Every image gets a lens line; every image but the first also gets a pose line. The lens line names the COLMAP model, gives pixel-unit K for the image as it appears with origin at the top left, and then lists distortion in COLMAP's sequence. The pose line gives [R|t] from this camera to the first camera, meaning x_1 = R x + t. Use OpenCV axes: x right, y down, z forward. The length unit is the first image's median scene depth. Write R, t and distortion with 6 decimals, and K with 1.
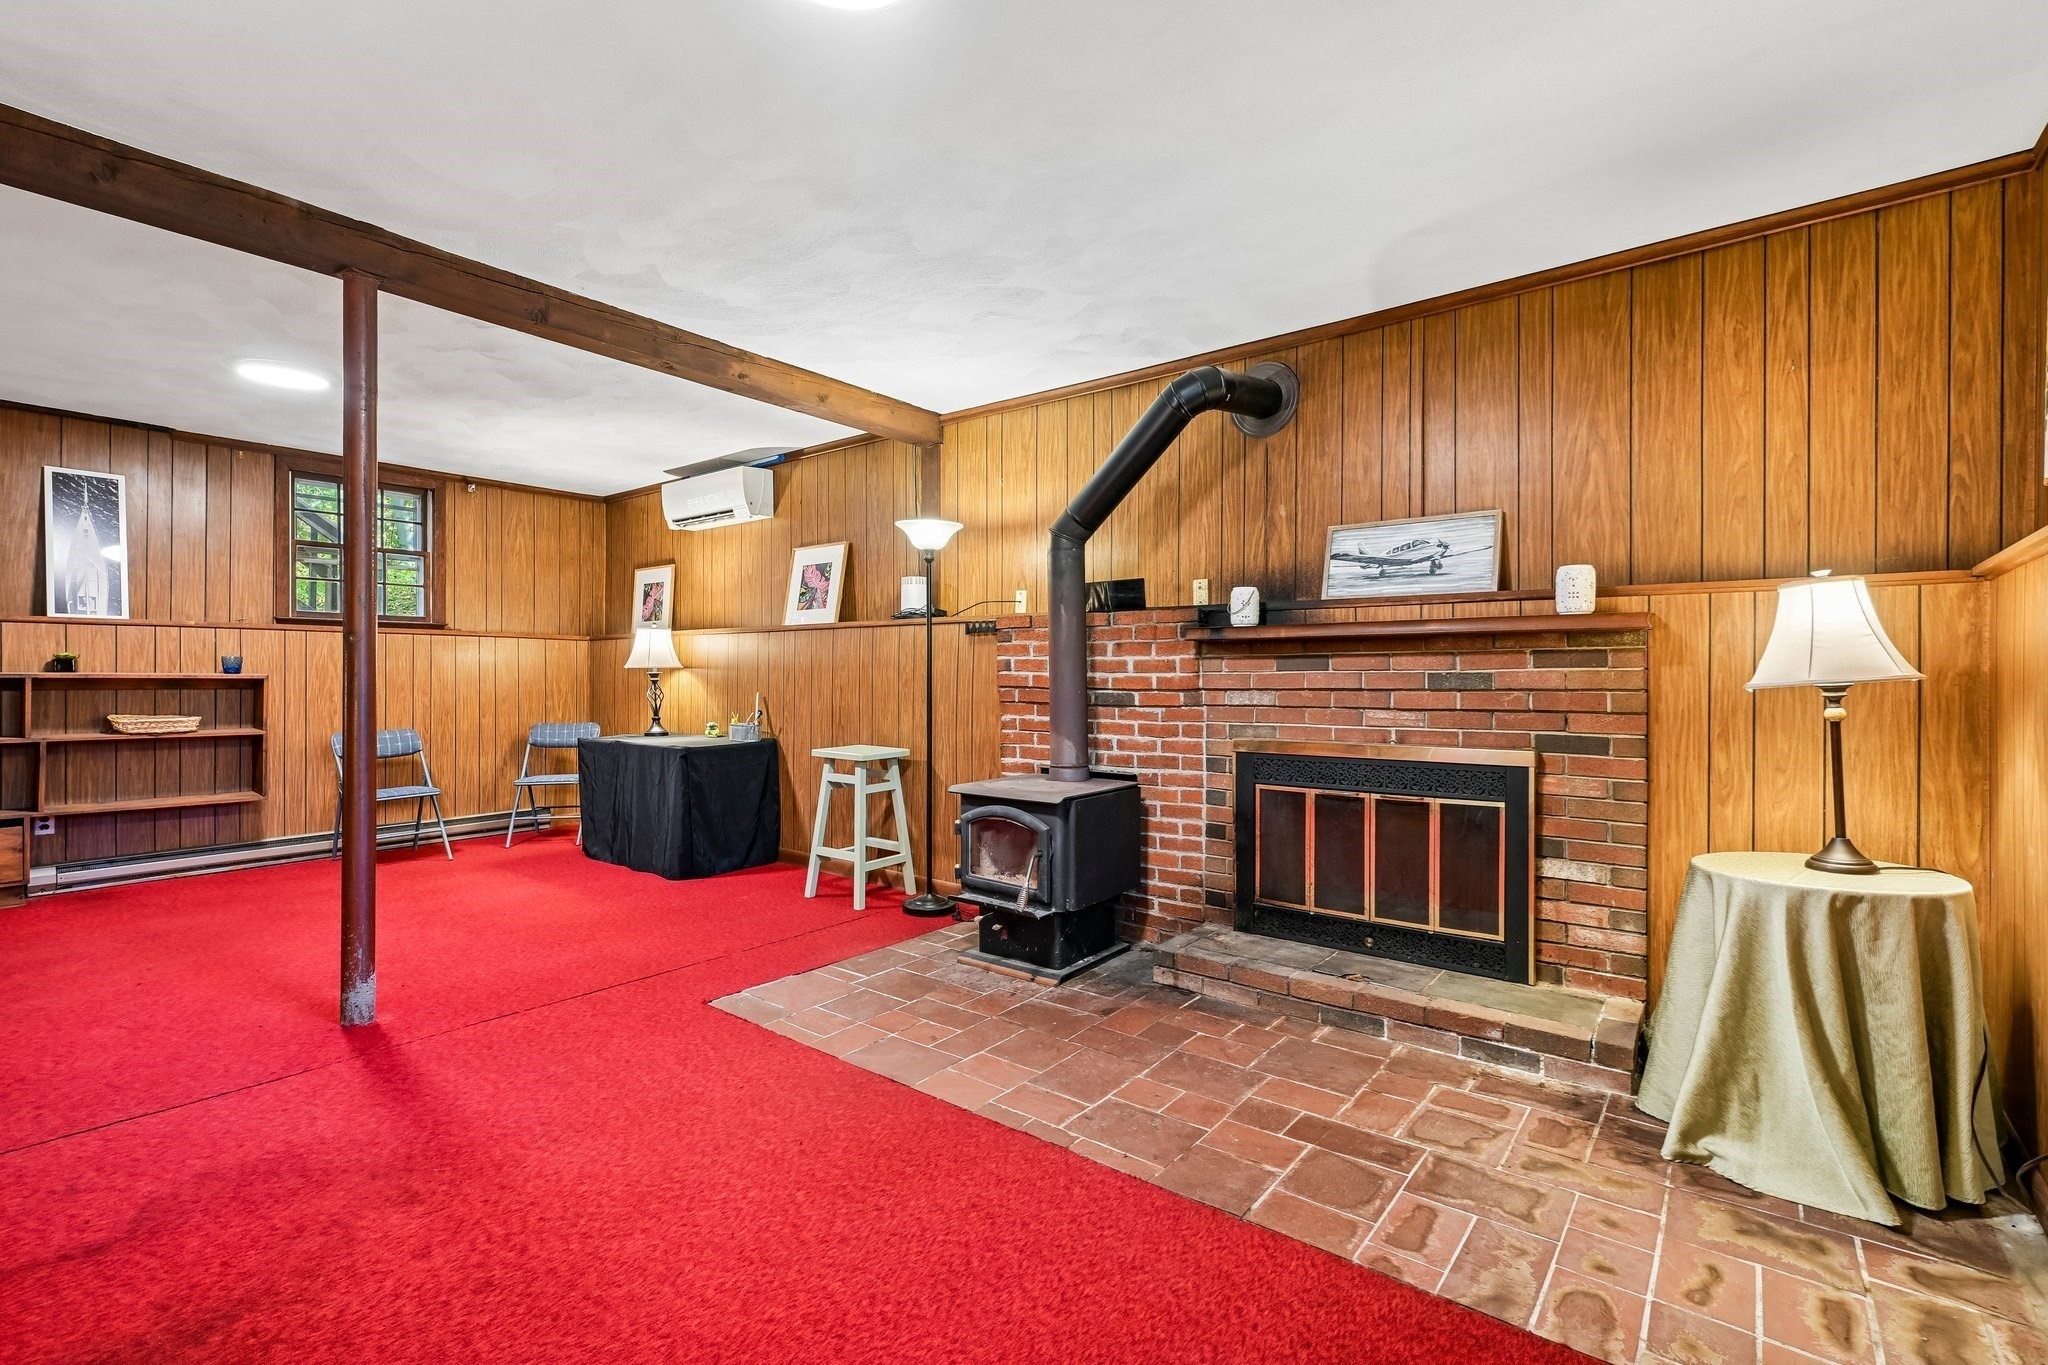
lens RADIAL K [[913.9, 0, 1024.0], [0, 913.9, 682.5], [0, 0, 1]] dist [-0.002796, -0.000035]
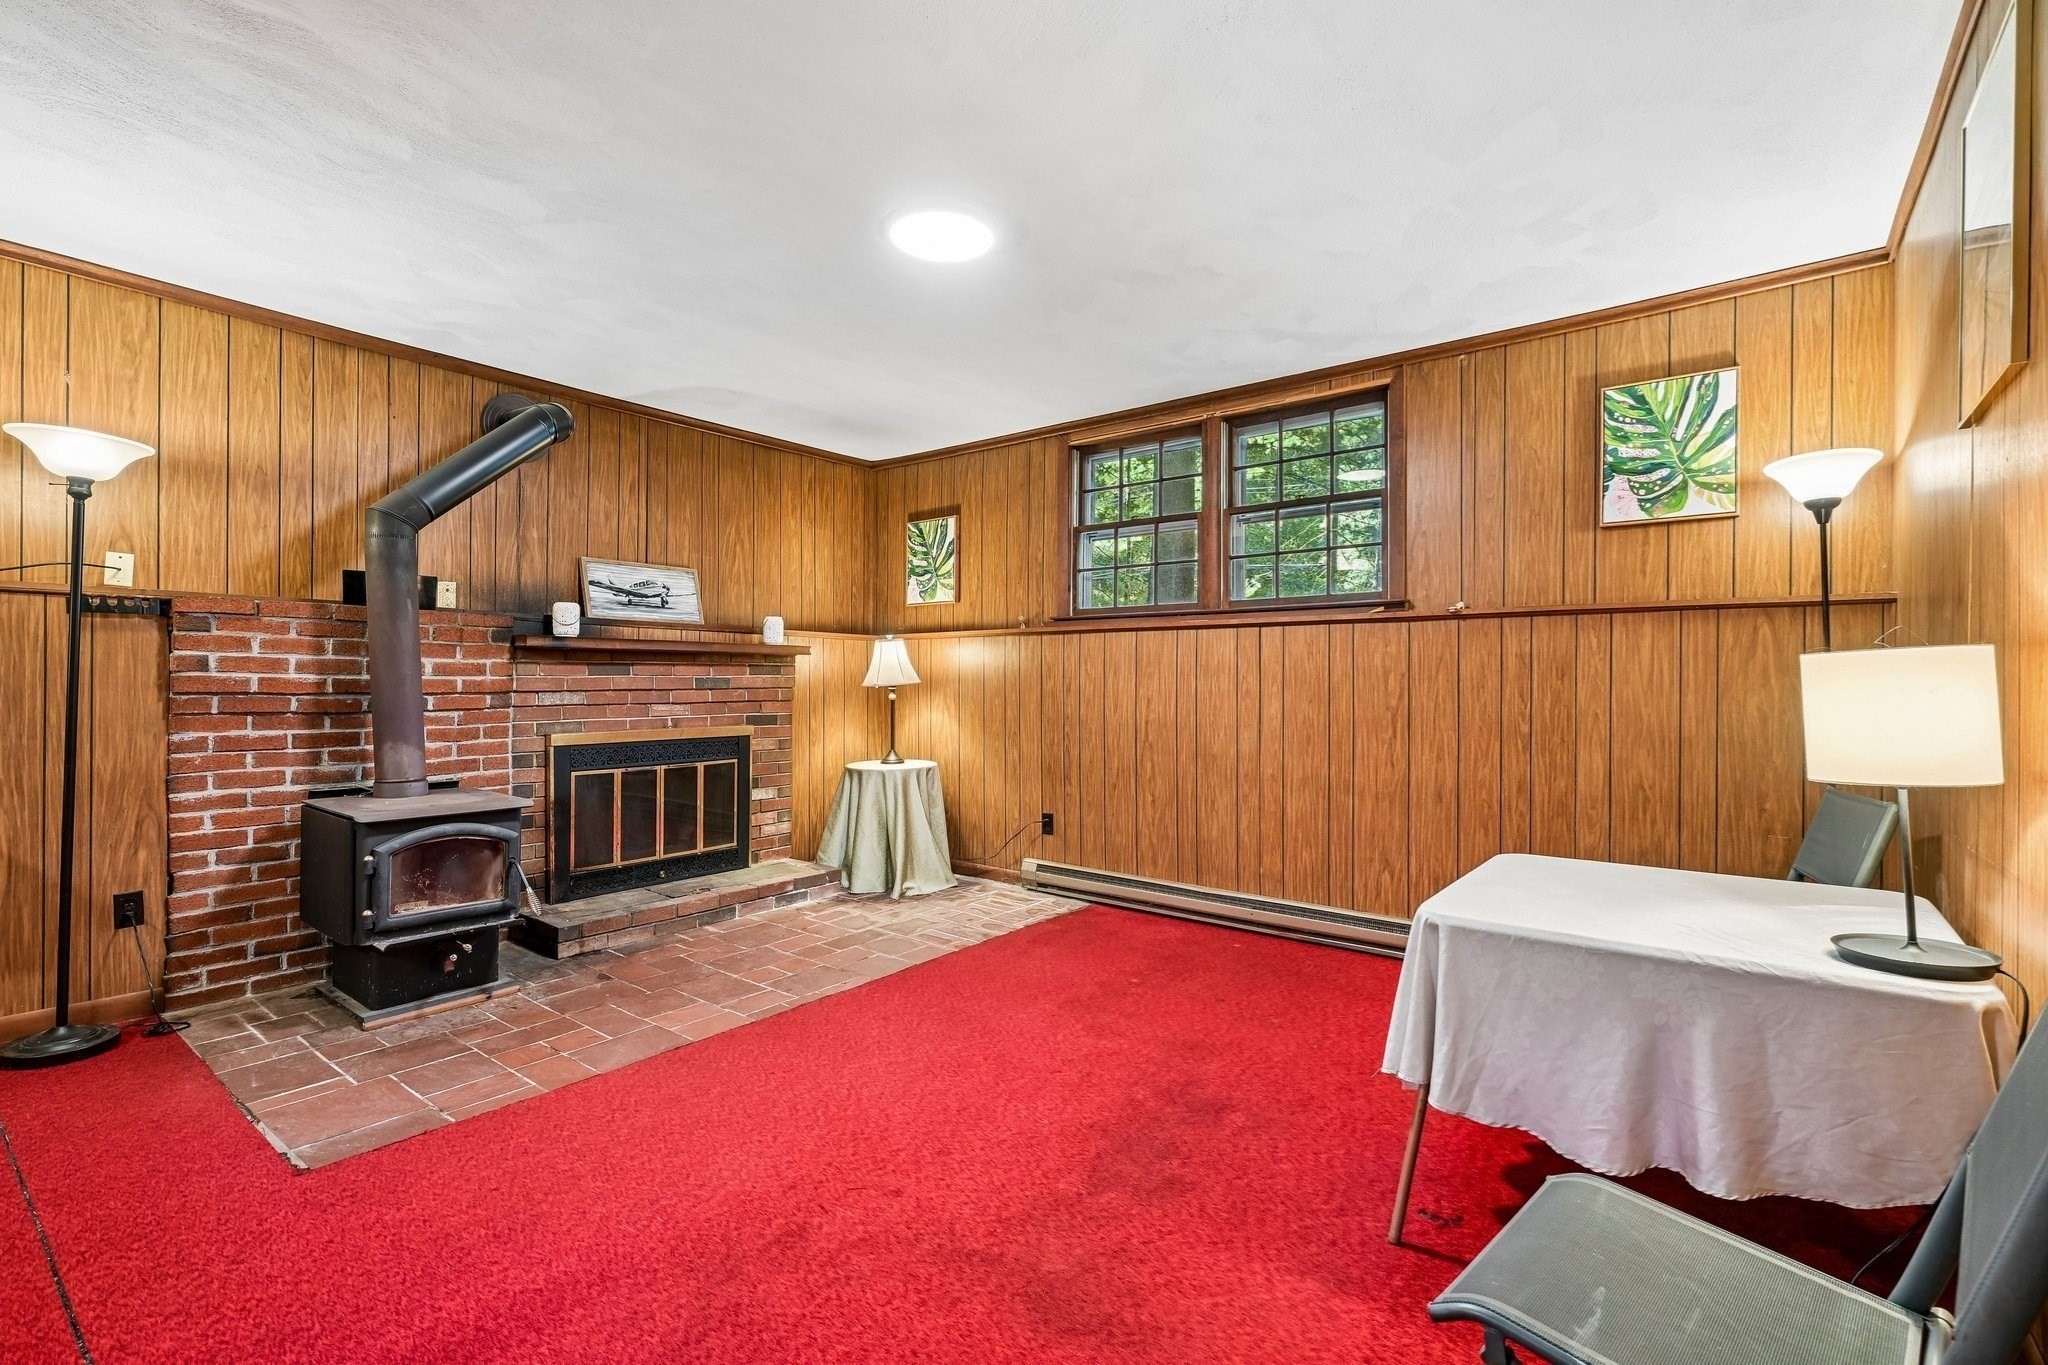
lens RADIAL K [[916.7, 0, 1023.5], [0, 916.7, 679.1], [0, 0, 1]] dist [0.002058, 0.000381]
pose [[-0.010719, -0.001070, 0.999942, -0.996070], [0.000726, 0.999999, 0.001078, -0.009021], [-0.999942, 0.000738, -0.010718, 0.469352]]
